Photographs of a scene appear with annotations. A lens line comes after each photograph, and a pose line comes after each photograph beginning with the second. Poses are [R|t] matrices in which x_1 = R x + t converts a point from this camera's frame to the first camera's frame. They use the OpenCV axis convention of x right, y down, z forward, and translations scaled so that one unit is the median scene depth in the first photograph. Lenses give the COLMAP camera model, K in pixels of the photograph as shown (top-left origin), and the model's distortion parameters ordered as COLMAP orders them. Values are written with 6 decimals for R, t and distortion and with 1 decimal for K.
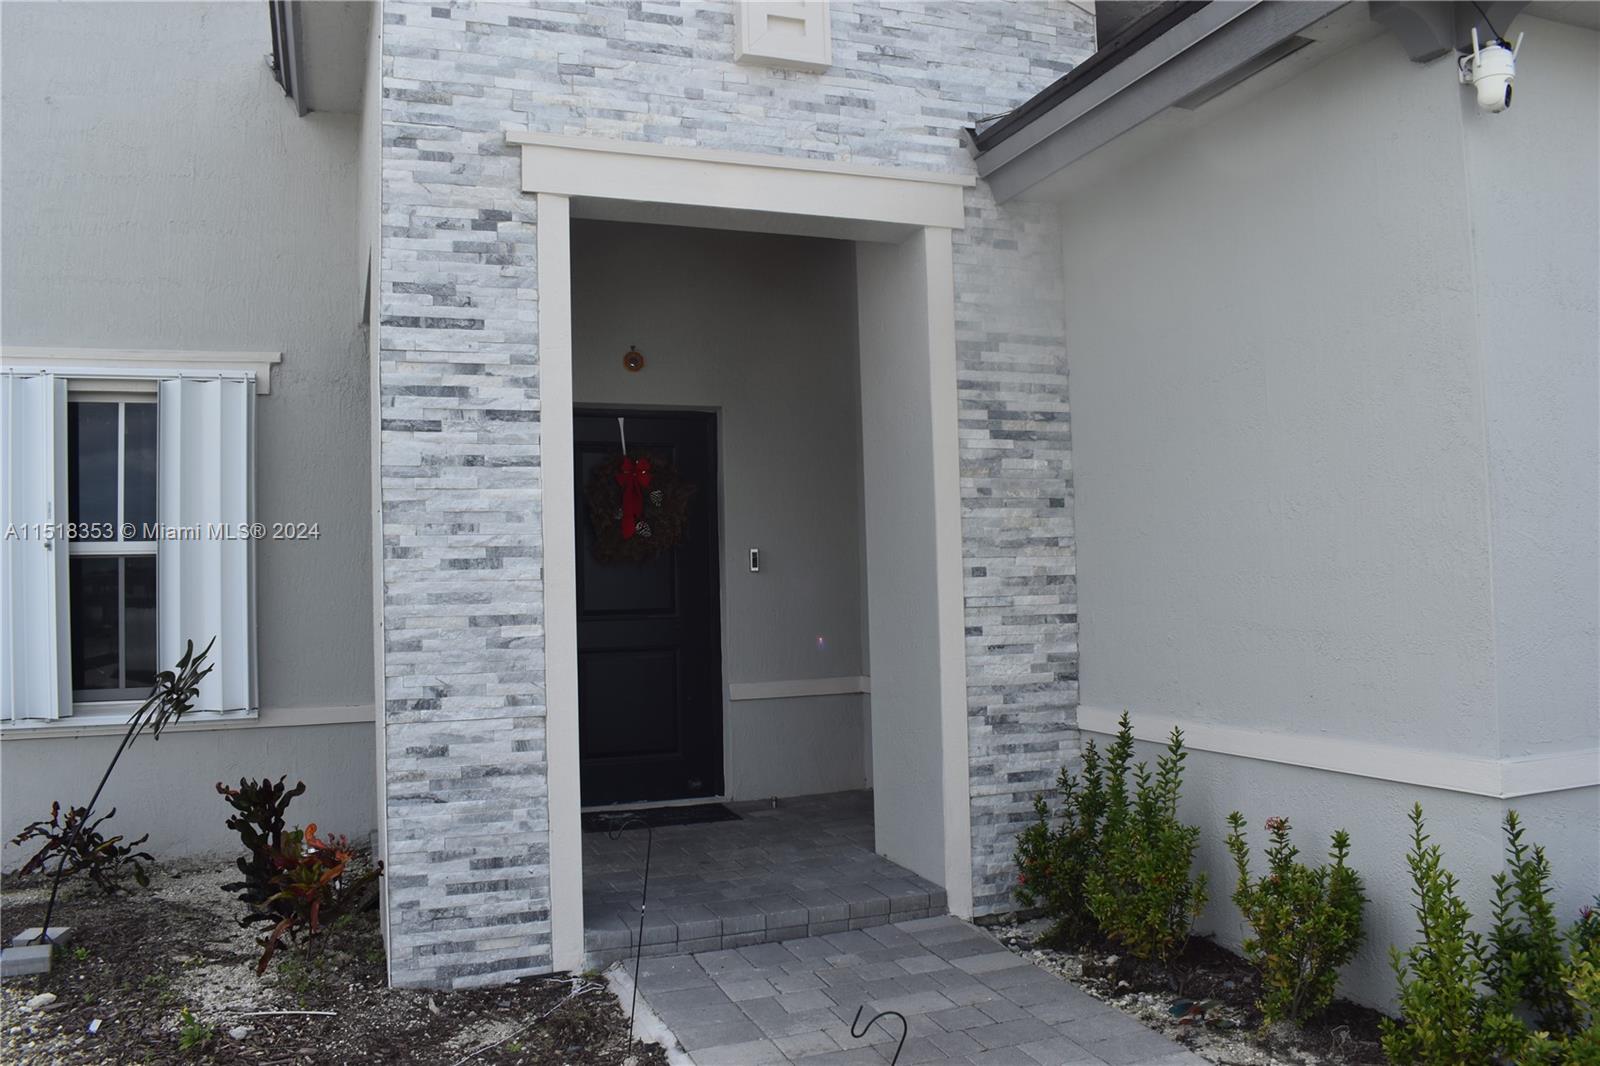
lens RADIAL K [[1245.4, 0, 800.4], [0, 1245.4, 531.2], [0, 0, 1]] dist [-0.075189, 0.000927]
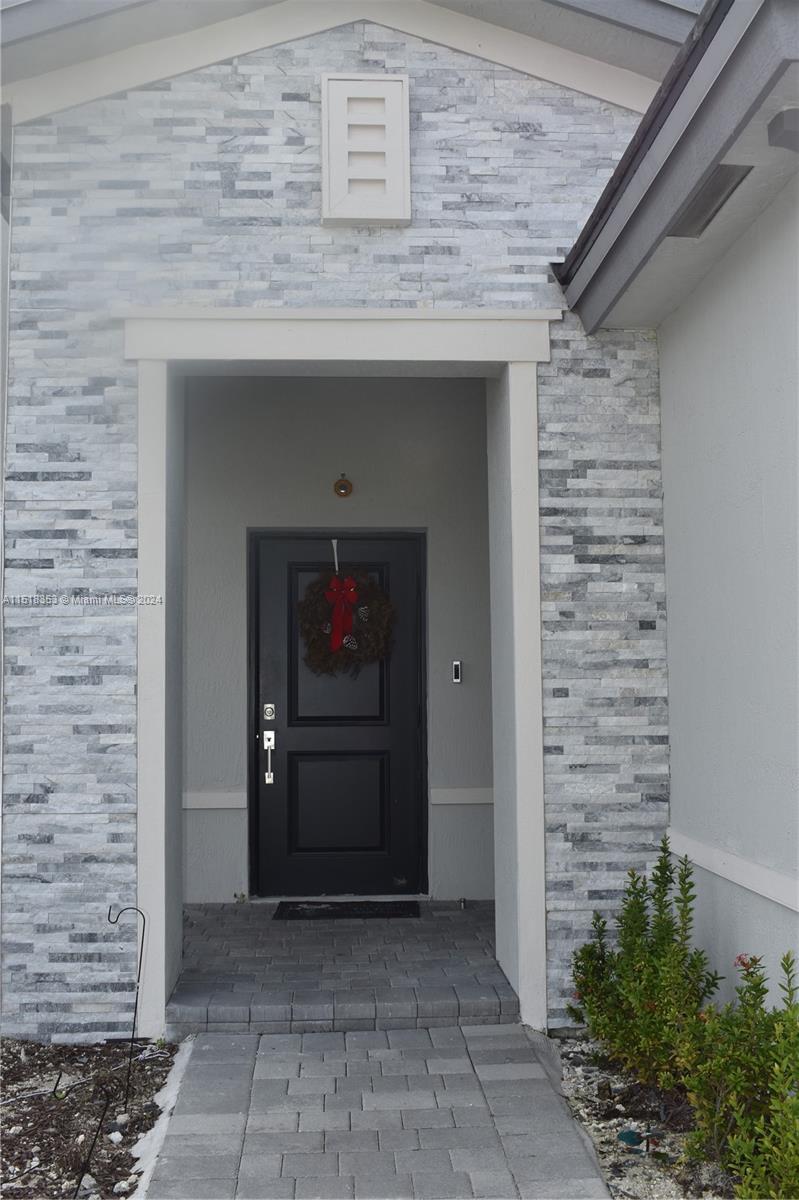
lens RADIAL K [[1235.9, 0, 399.8], [0, 1235.9, 603.2], [0, 0, 1]] dist [-0.048256, 0.000000]
pose [[0.953425, -0.002895, -0.301616, 0.356614], [-0.002464, 0.999846, -0.017386, -0.025605], [0.301620, 0.017319, 0.953271, -0.021153]]
